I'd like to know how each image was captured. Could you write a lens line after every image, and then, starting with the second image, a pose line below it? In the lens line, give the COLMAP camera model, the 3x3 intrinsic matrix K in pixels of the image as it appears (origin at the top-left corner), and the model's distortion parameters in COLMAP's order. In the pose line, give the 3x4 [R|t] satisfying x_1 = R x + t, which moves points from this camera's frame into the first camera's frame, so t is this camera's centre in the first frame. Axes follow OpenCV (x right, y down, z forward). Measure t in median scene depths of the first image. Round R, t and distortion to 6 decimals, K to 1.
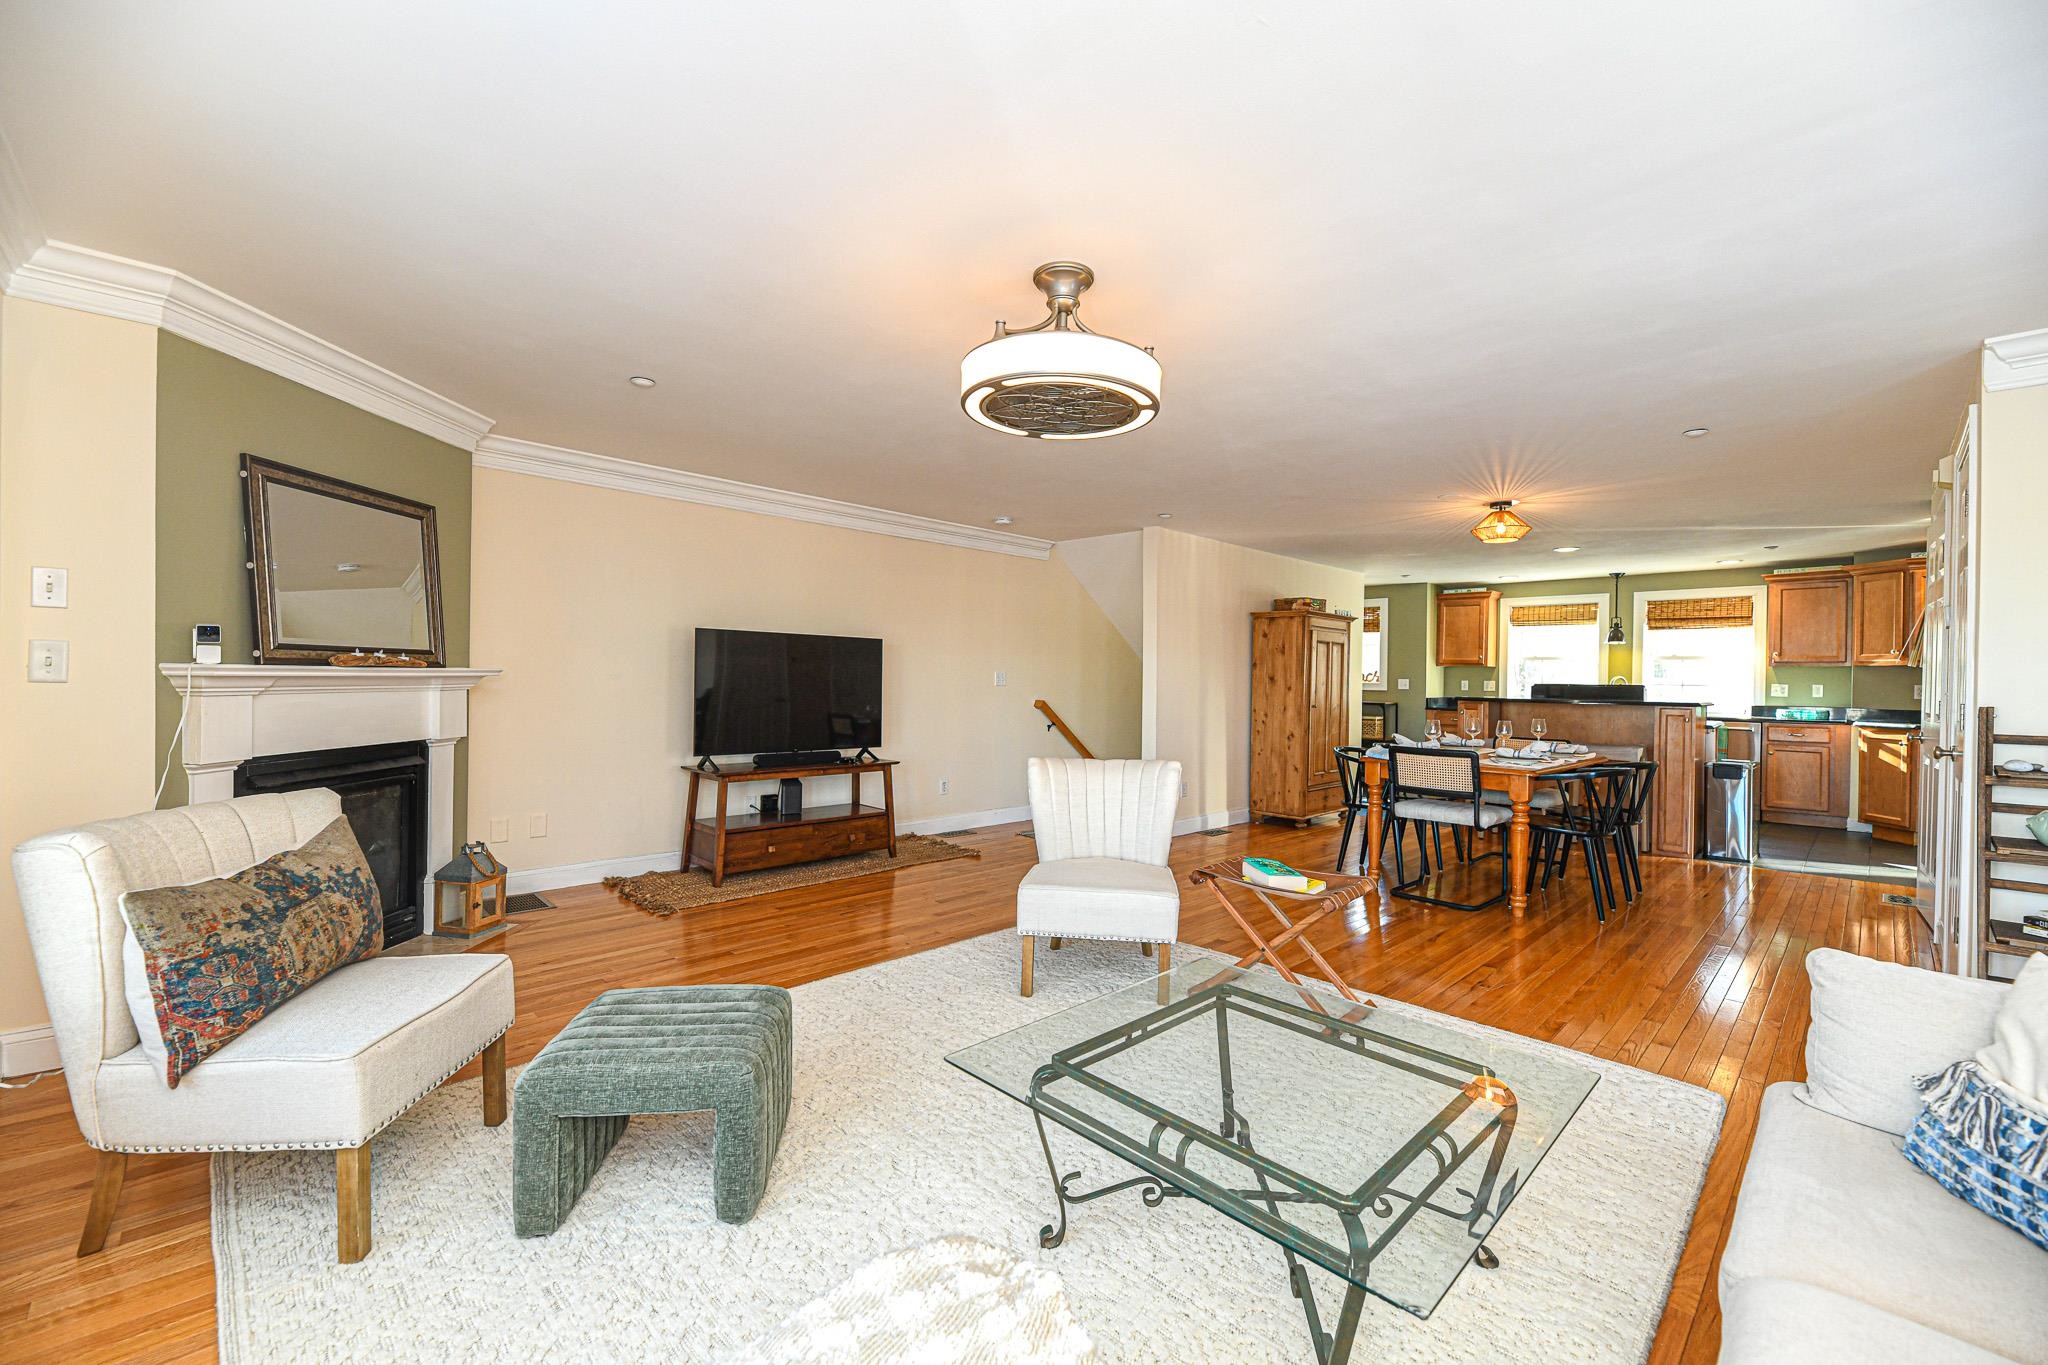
lens RADIAL K [[821.9, 0, 1023.1], [0, 821.9, 682.7], [0, 0, 1]] dist [0.003171, -0.004658]
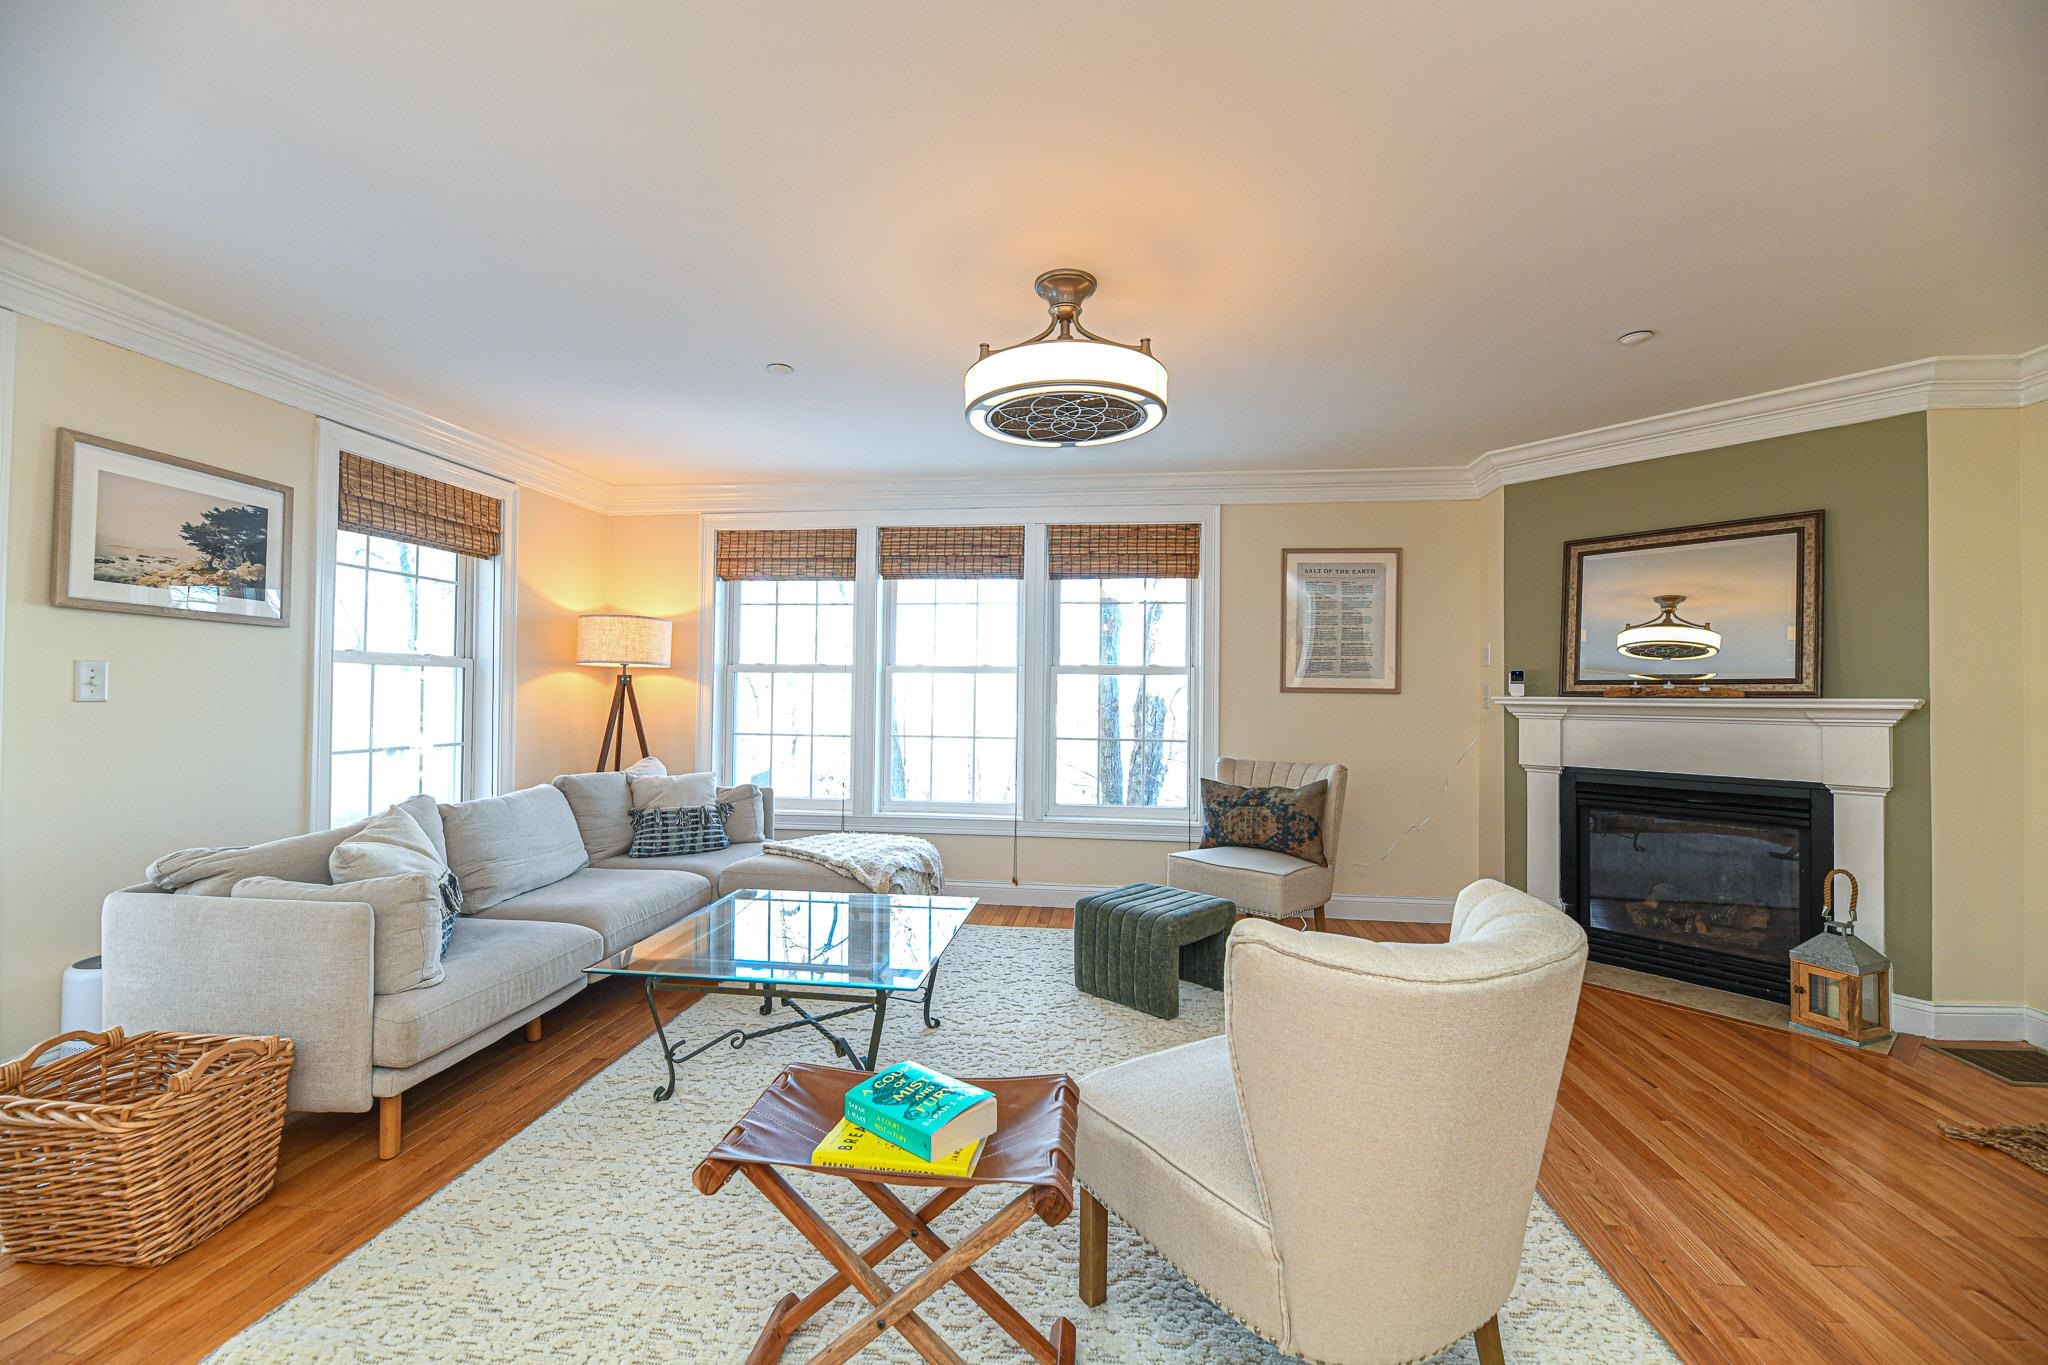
lens RADIAL K [[821.9, 0, 1021.9], [0, 821.9, 680.8], [0, 0, 1]] dist [0.003171, -0.004658]
pose [[-0.781607, -0.035841, -0.622741, 0.229021], [-0.026587, 0.999355, -0.024147, 0.003119], [0.623205, -0.002316, -0.782055, 0.578029]]
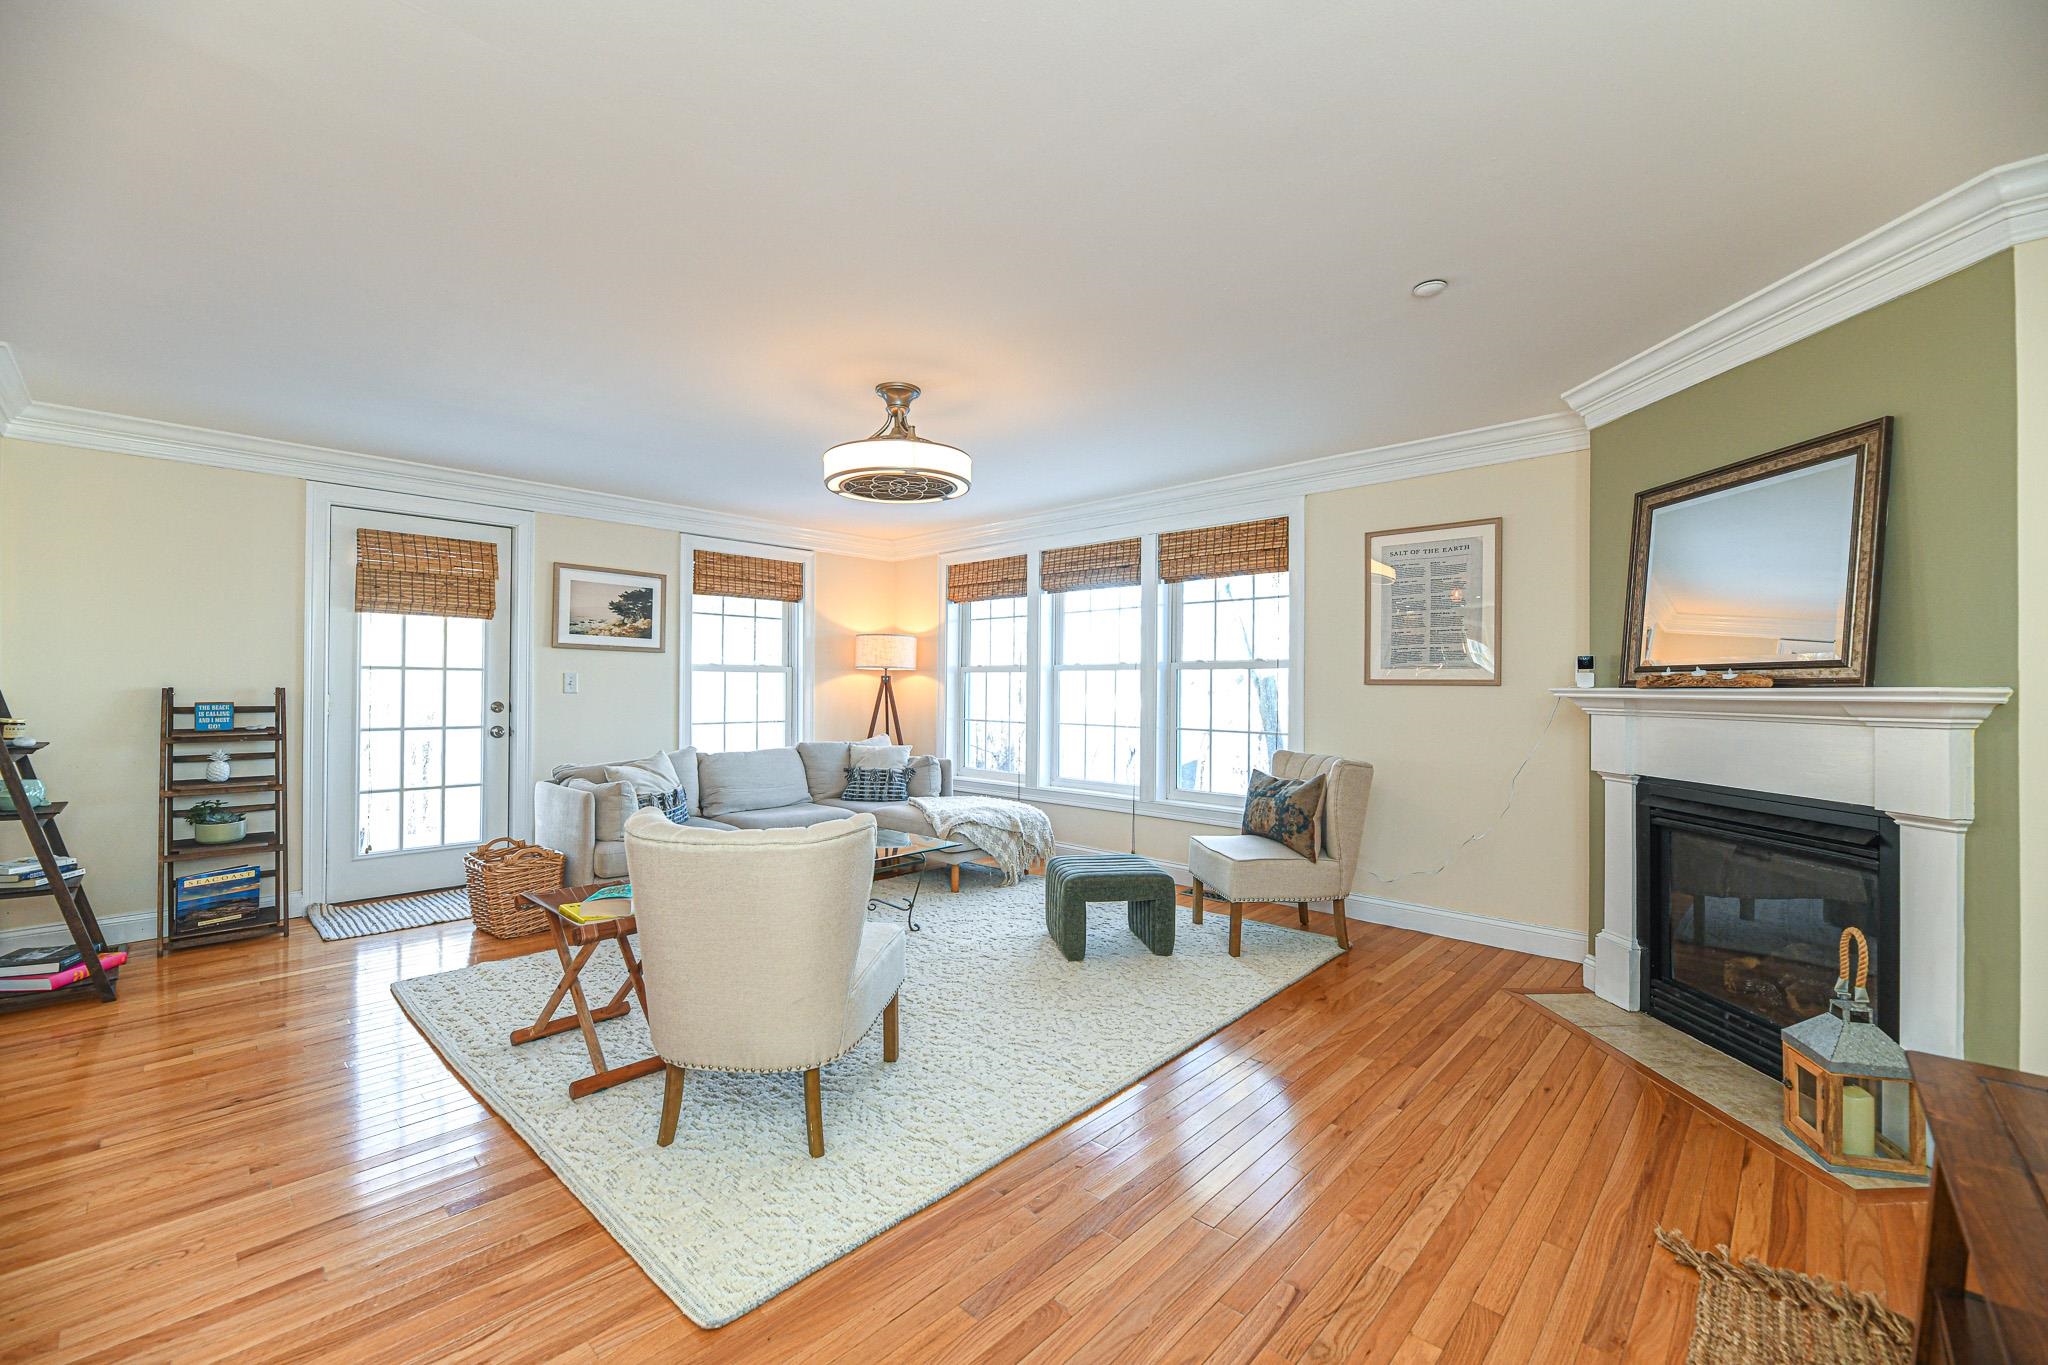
lens RADIAL K [[821.9, 0, 1025.9], [0, 821.9, 684.0], [0, 0, 1]] dist [0.003171, -0.004658]
pose [[-0.998815, -0.023312, -0.042729, -0.038612], [-0.023350, 0.999727, 0.000392, -0.003409], [0.042708, 0.001390, -0.999087, 0.788578]]
